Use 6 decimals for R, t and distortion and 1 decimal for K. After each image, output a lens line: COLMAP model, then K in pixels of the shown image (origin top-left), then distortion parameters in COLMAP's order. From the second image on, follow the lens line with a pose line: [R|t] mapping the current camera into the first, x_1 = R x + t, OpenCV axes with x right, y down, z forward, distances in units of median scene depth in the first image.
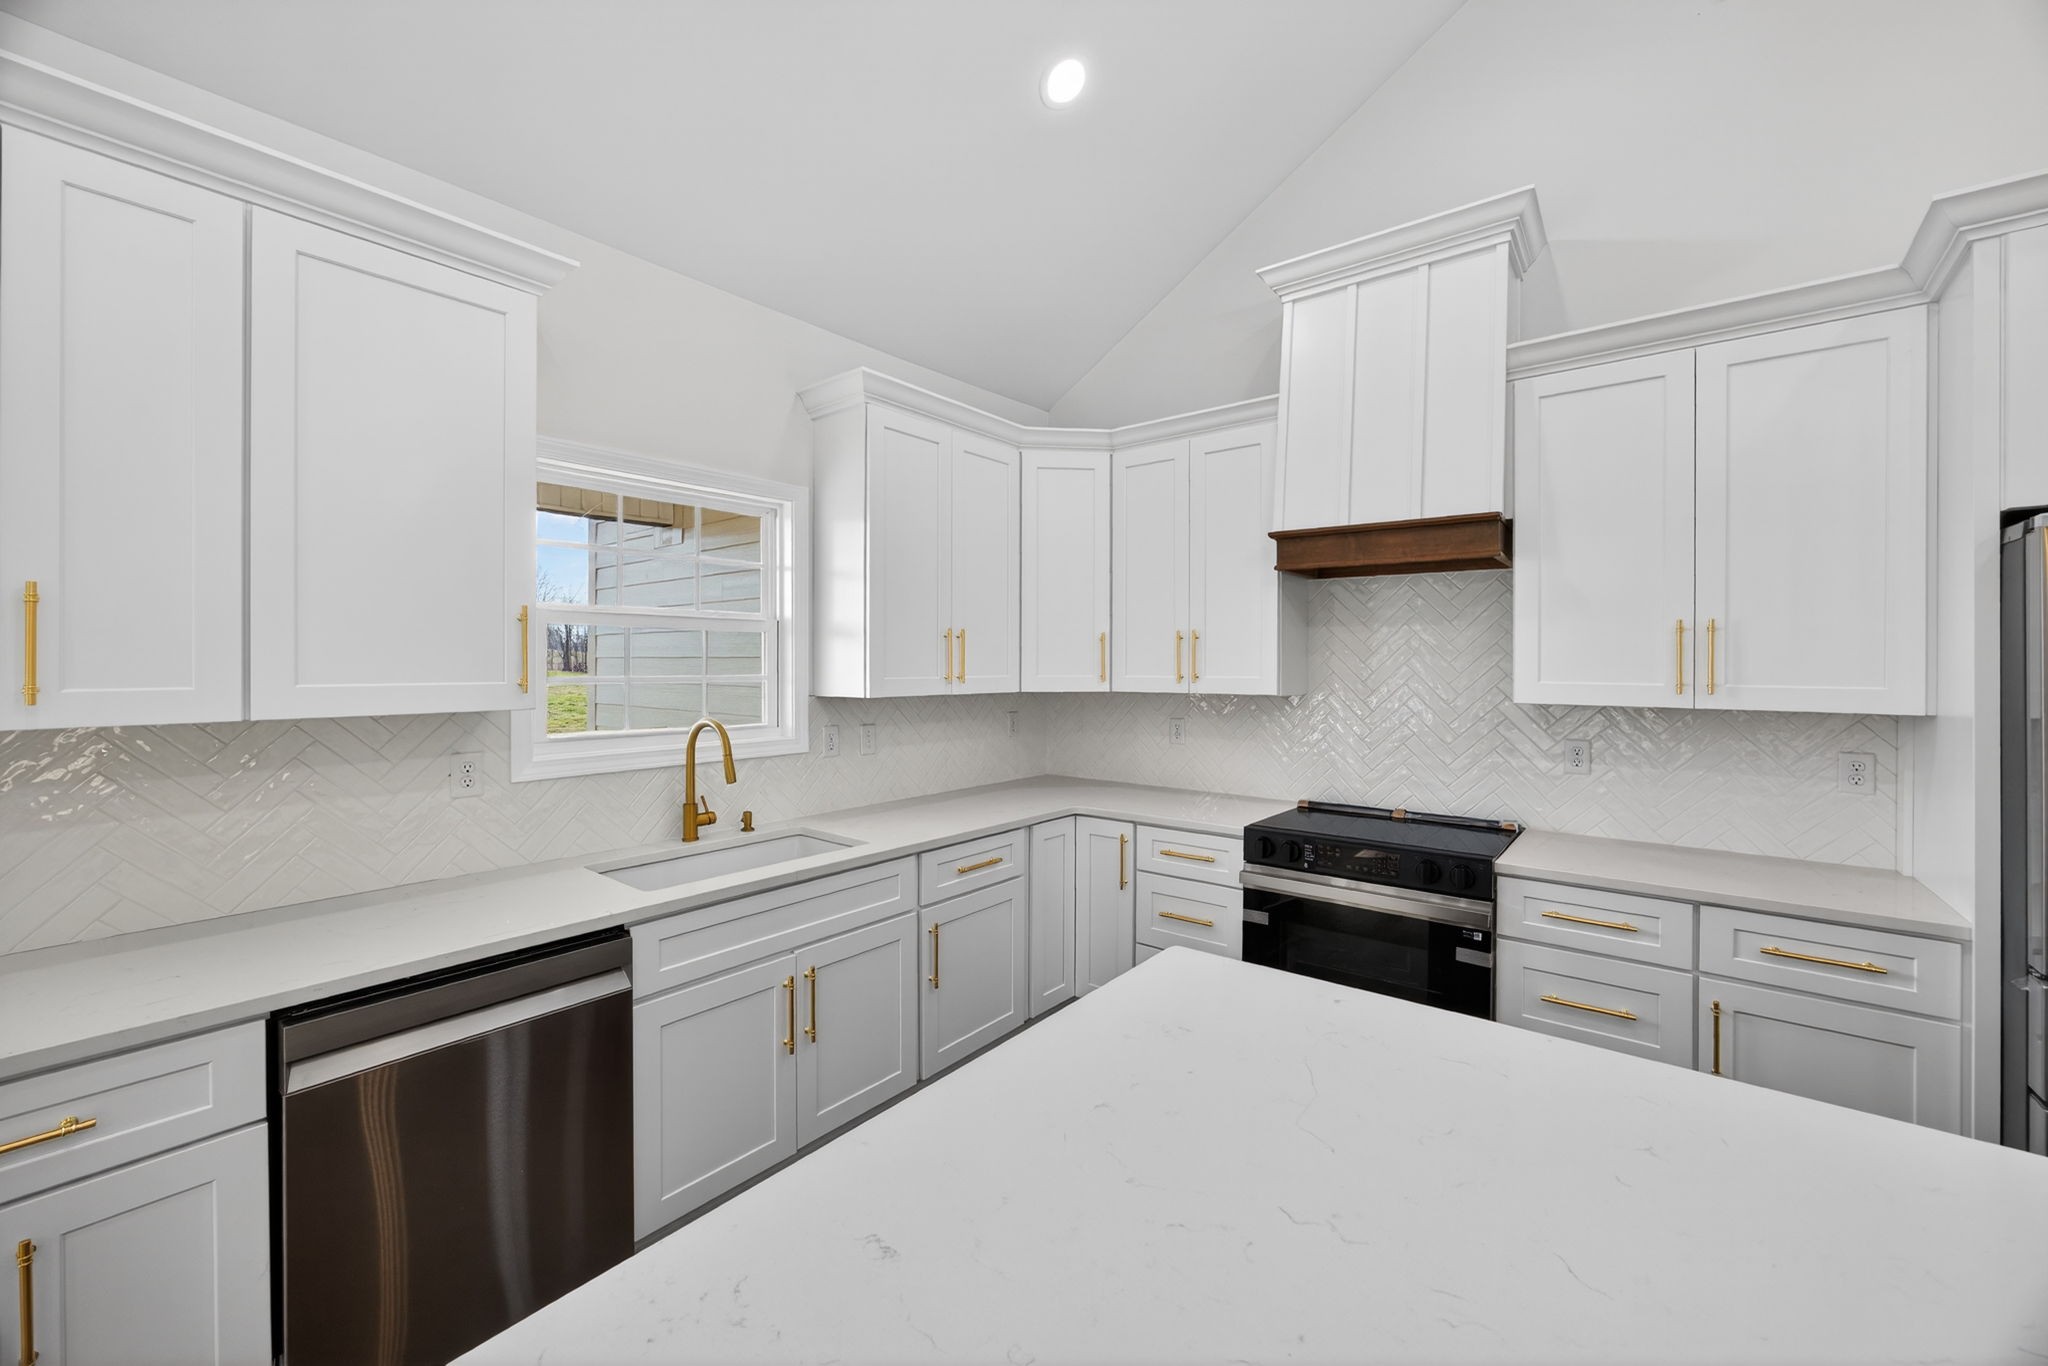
lens RADIAL K [[809.9, 0, 1026.1], [0, 809.9, 665.5], [0, 0, 1]] dist [-0.014199, 0.000214]
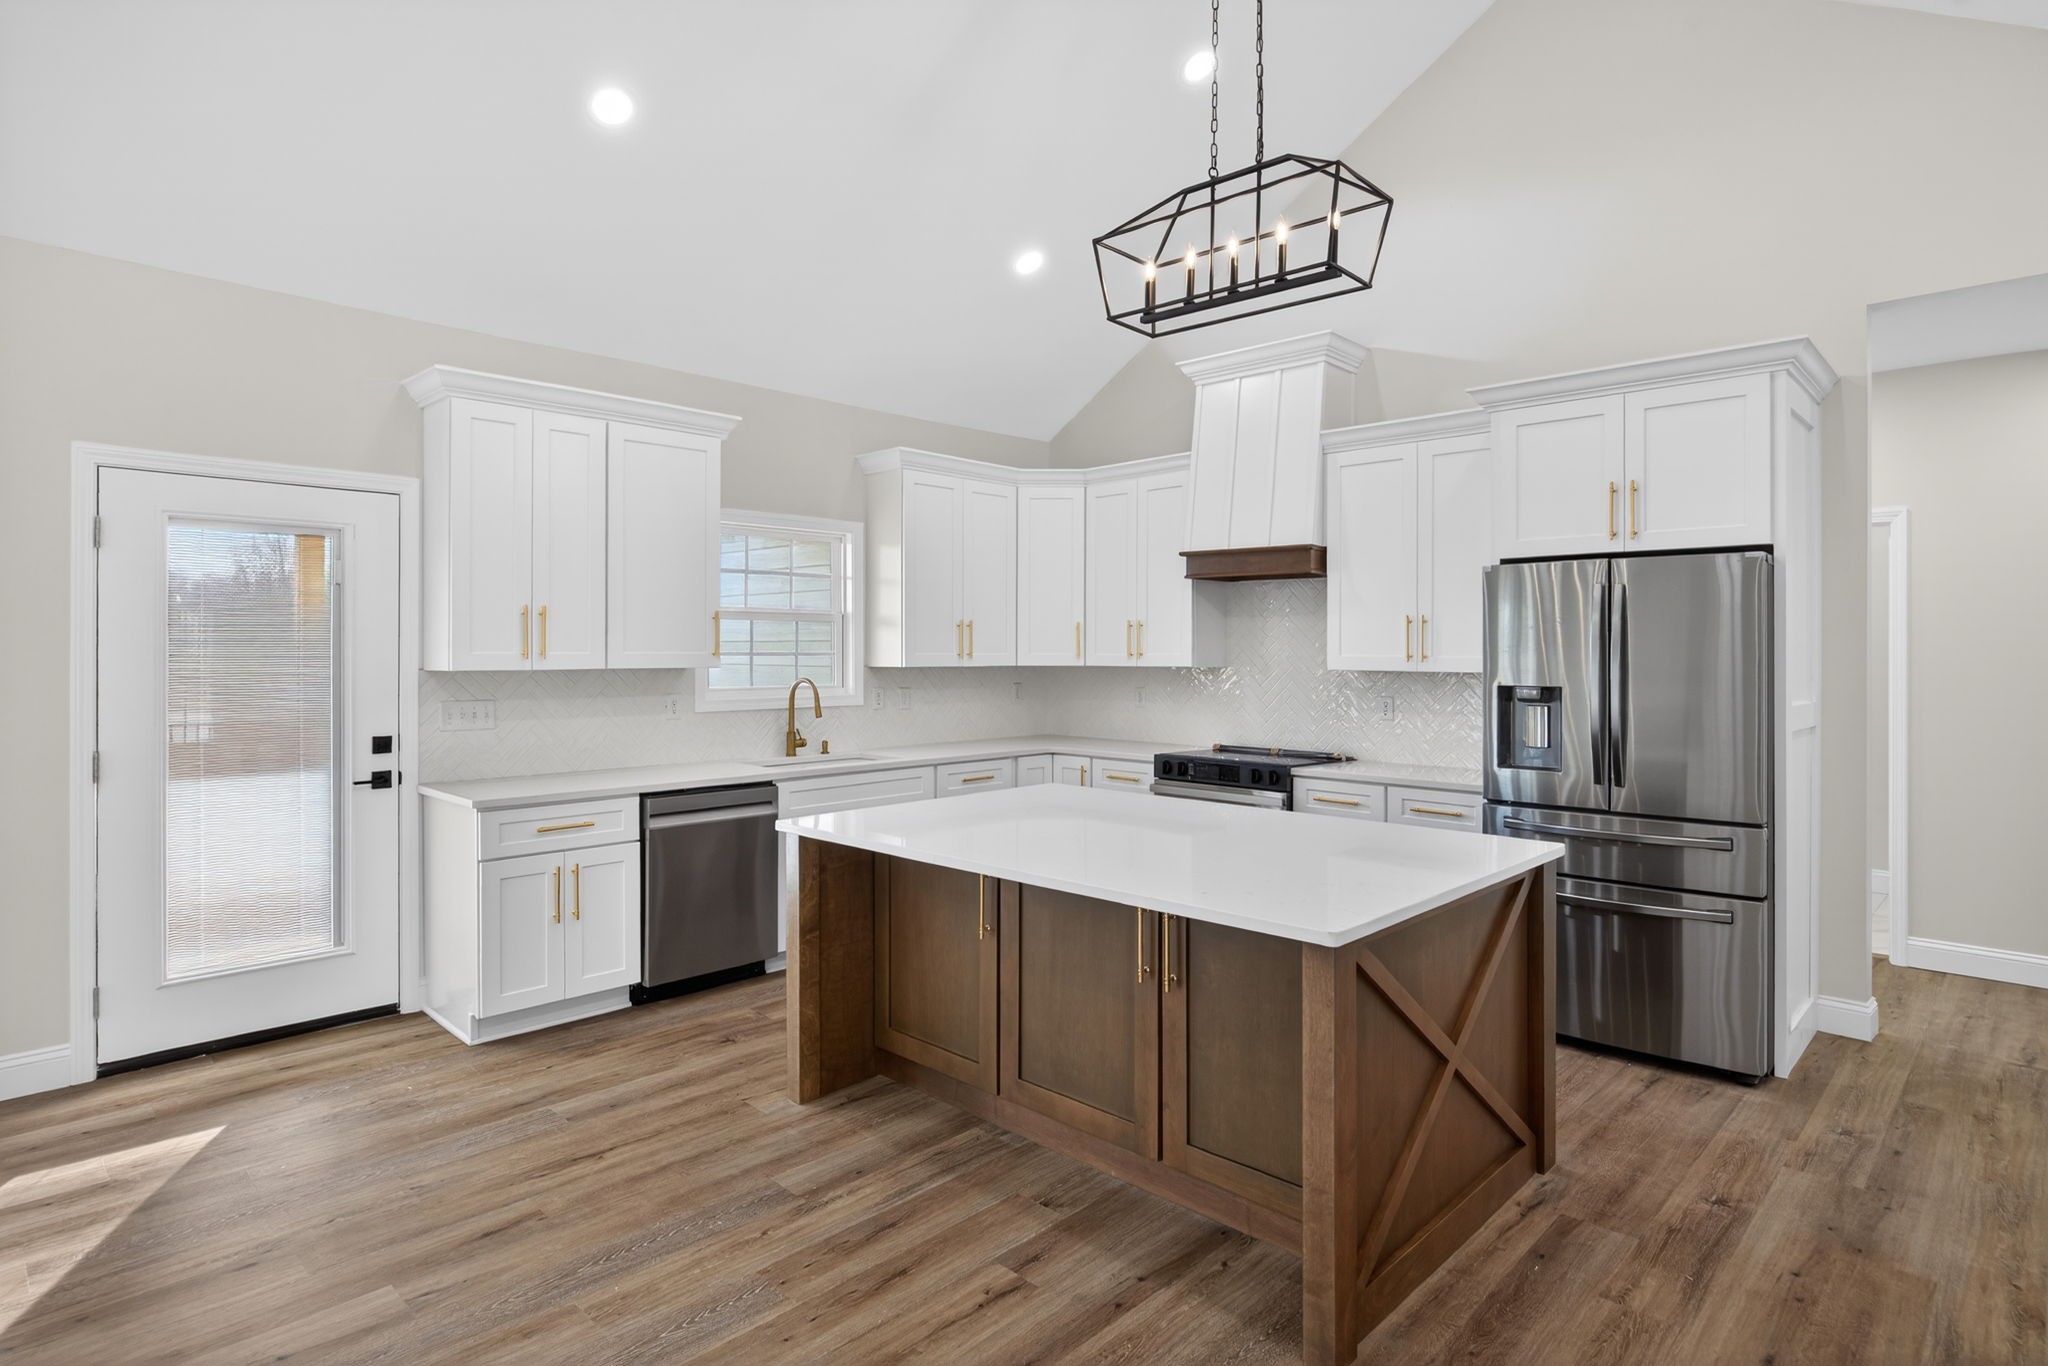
lens RADIAL K [[1092.5, 0, 1027.4], [0, 1092.5, 672.5], [0, 0, 1]] dist [0.005536, -0.000110]
pose [[0.995459, 0.002436, -0.095164, 0.214639], [-0.001020, 0.999888, 0.014919, 0.019298], [0.095189, -0.014754, 0.995350, -0.945684]]
